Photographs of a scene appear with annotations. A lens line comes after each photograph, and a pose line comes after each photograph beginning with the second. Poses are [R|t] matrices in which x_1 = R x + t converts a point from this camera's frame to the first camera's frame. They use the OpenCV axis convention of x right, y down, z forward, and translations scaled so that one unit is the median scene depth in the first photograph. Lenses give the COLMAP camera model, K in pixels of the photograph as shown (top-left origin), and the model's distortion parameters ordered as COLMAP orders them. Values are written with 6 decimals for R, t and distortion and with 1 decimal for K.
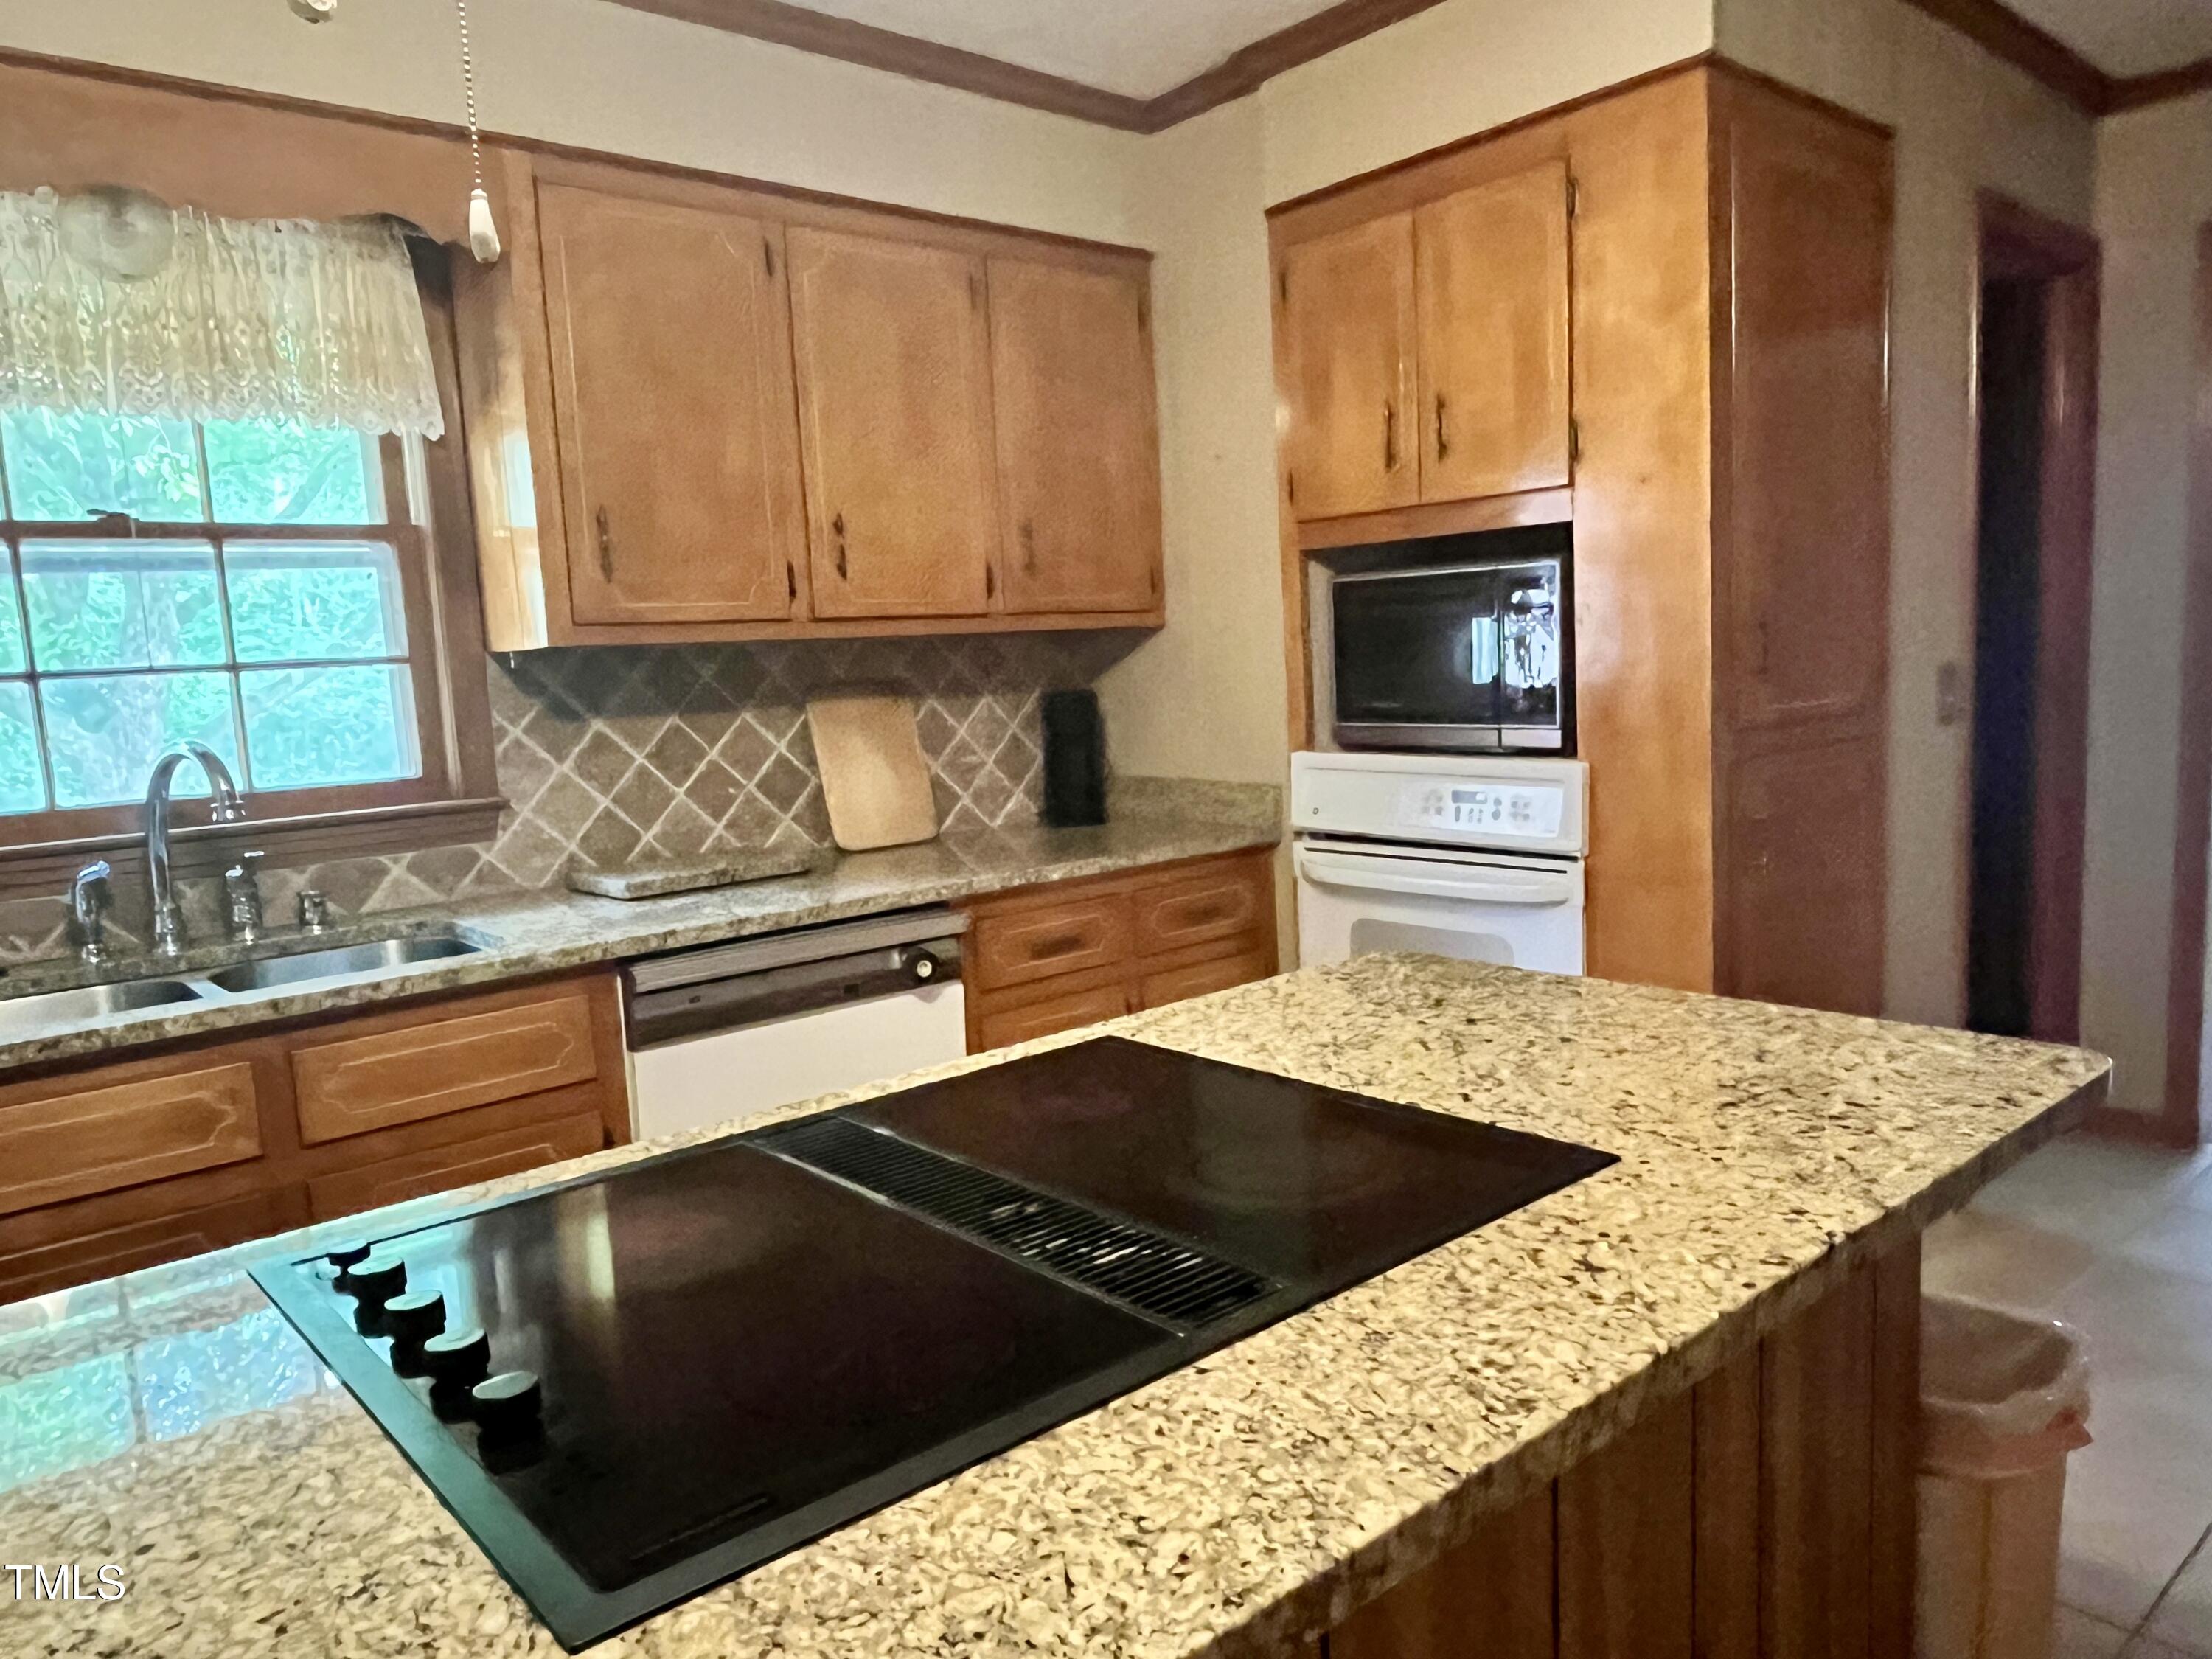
lens RADIAL K [[1504.9, 0, 1109.1], [0, 1504.9, 830.3], [0, 0, 1]] dist [0.002424, -0.001765]
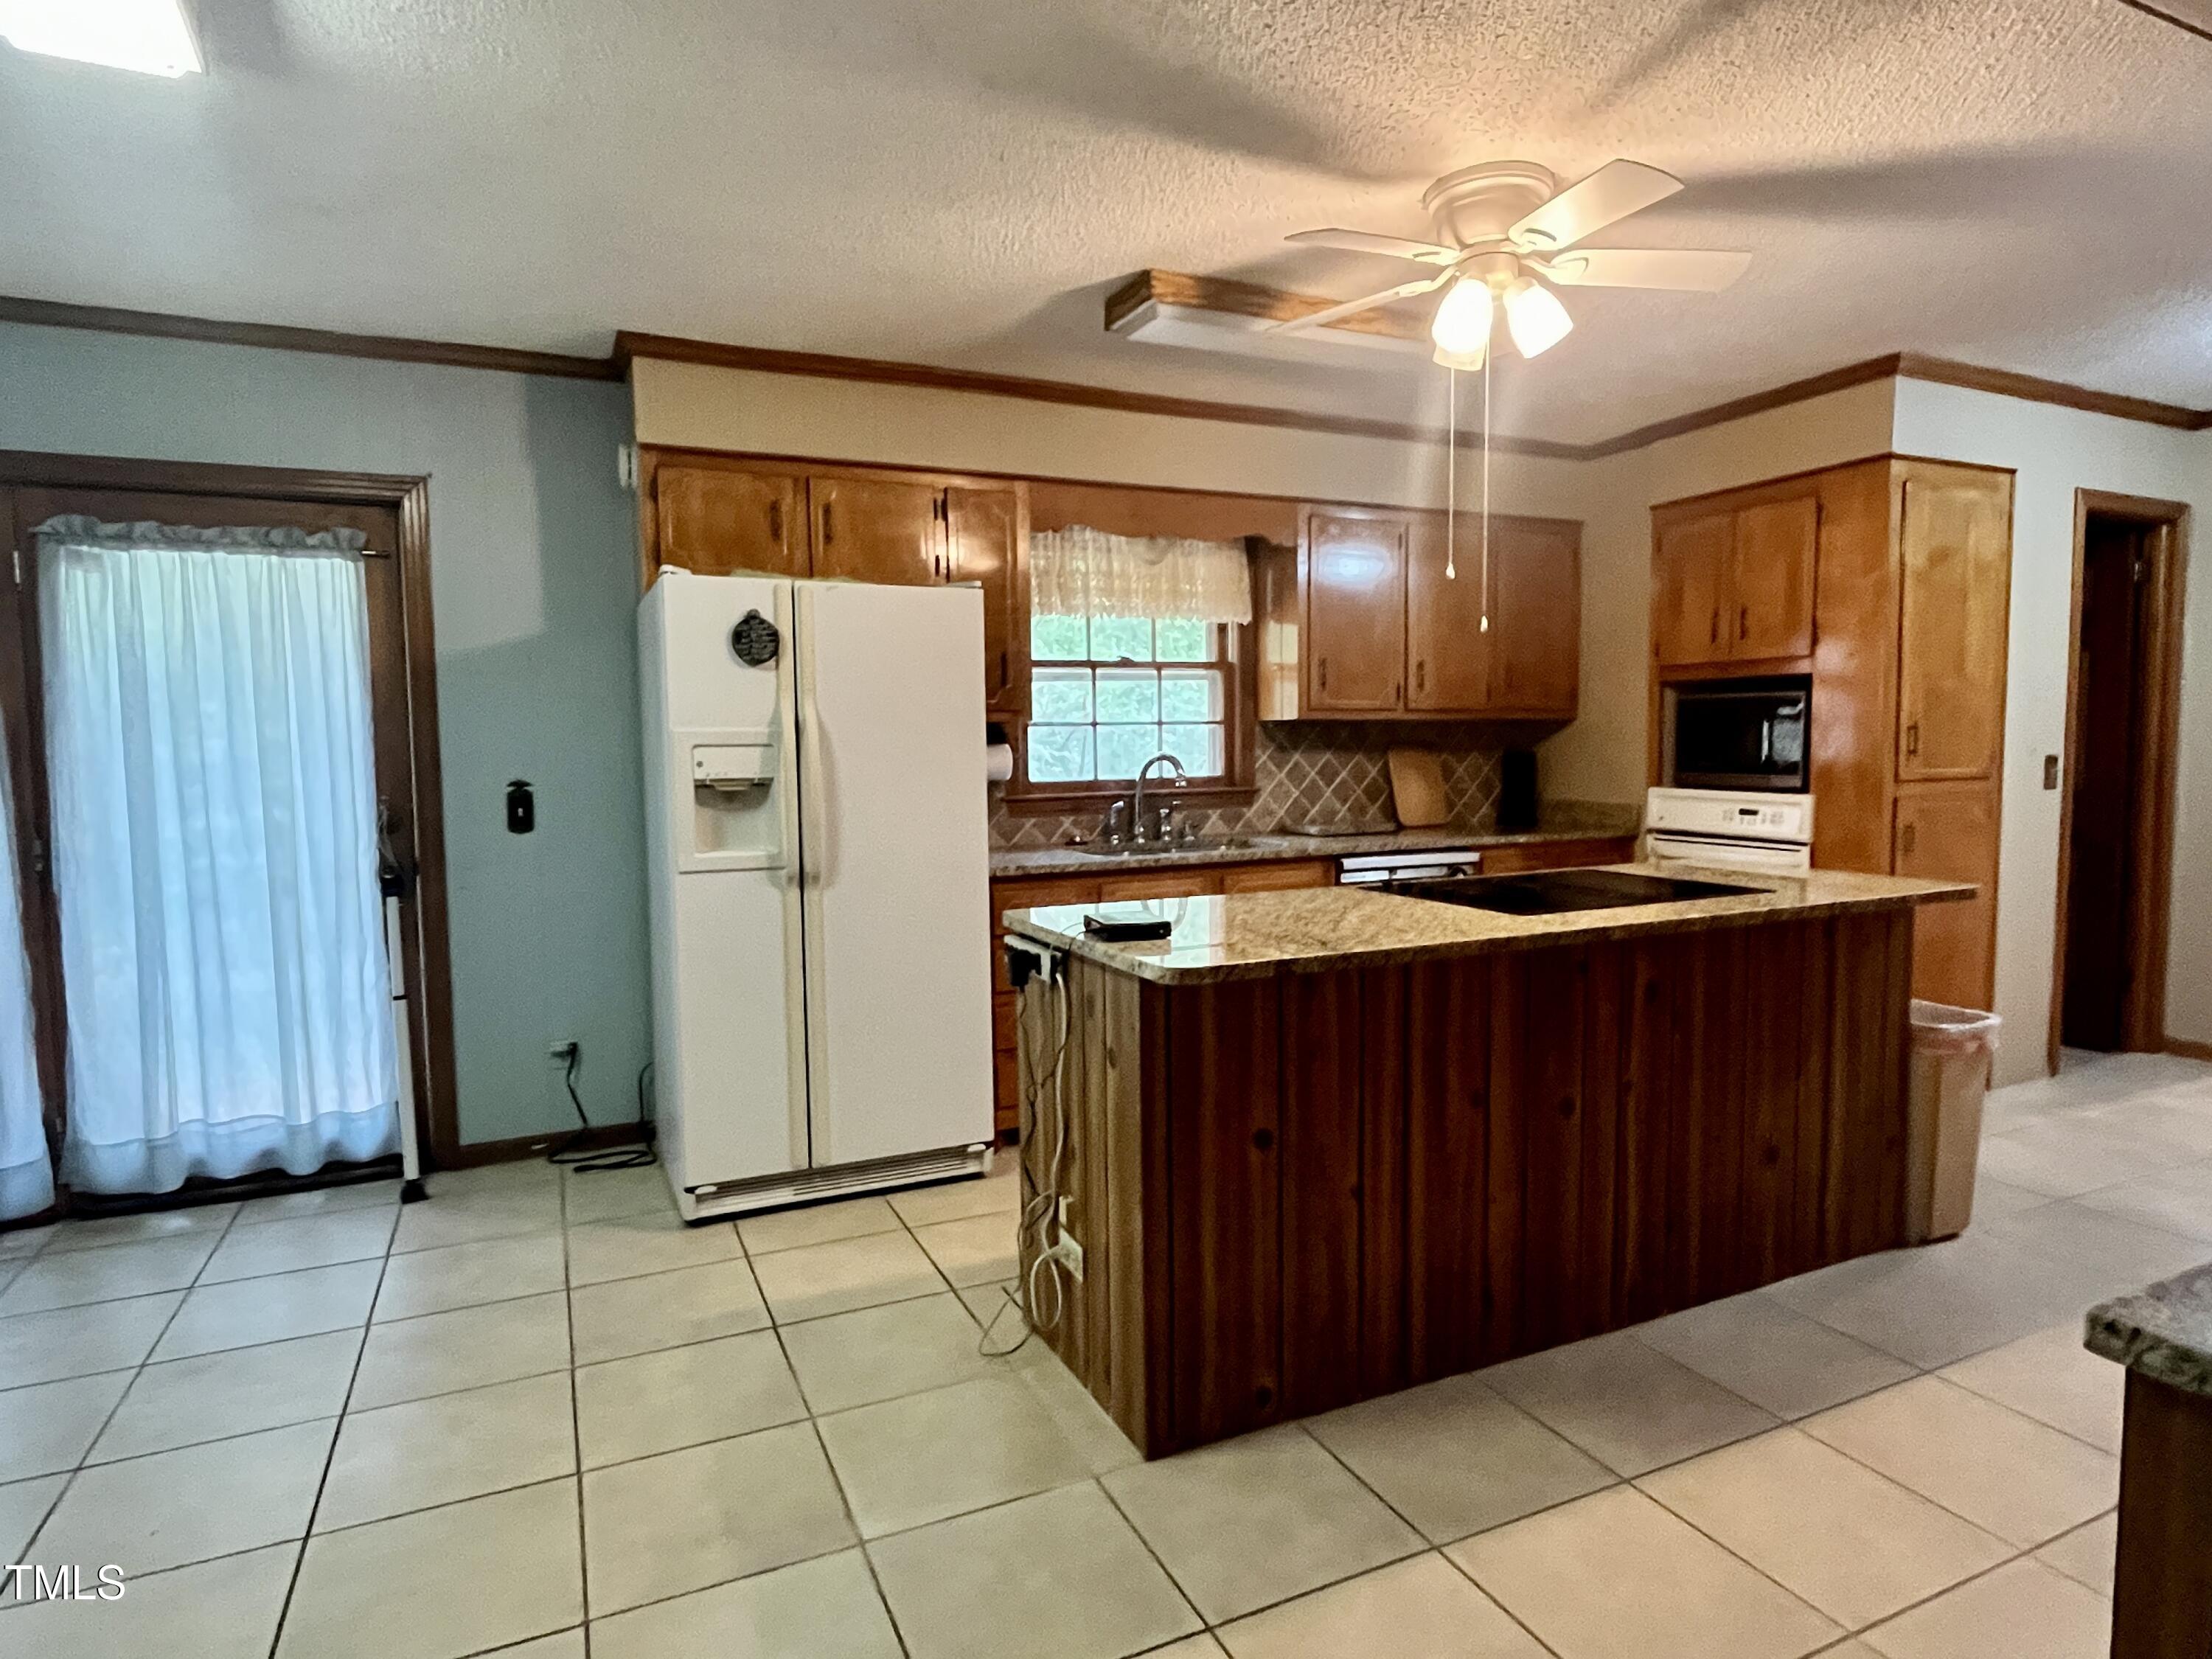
lens RADIAL K [[1228.5, 0, 1108.5], [0, 1228.5, 836.2], [0, 0, 1]] dist [0.002729, 0.000572]
pose [[0.962952, 0.058872, -0.263168, -0.133978], [-0.067676, 0.997406, -0.024509, 0.101548], [0.261043, 0.041411, 0.964439, -0.729116]]
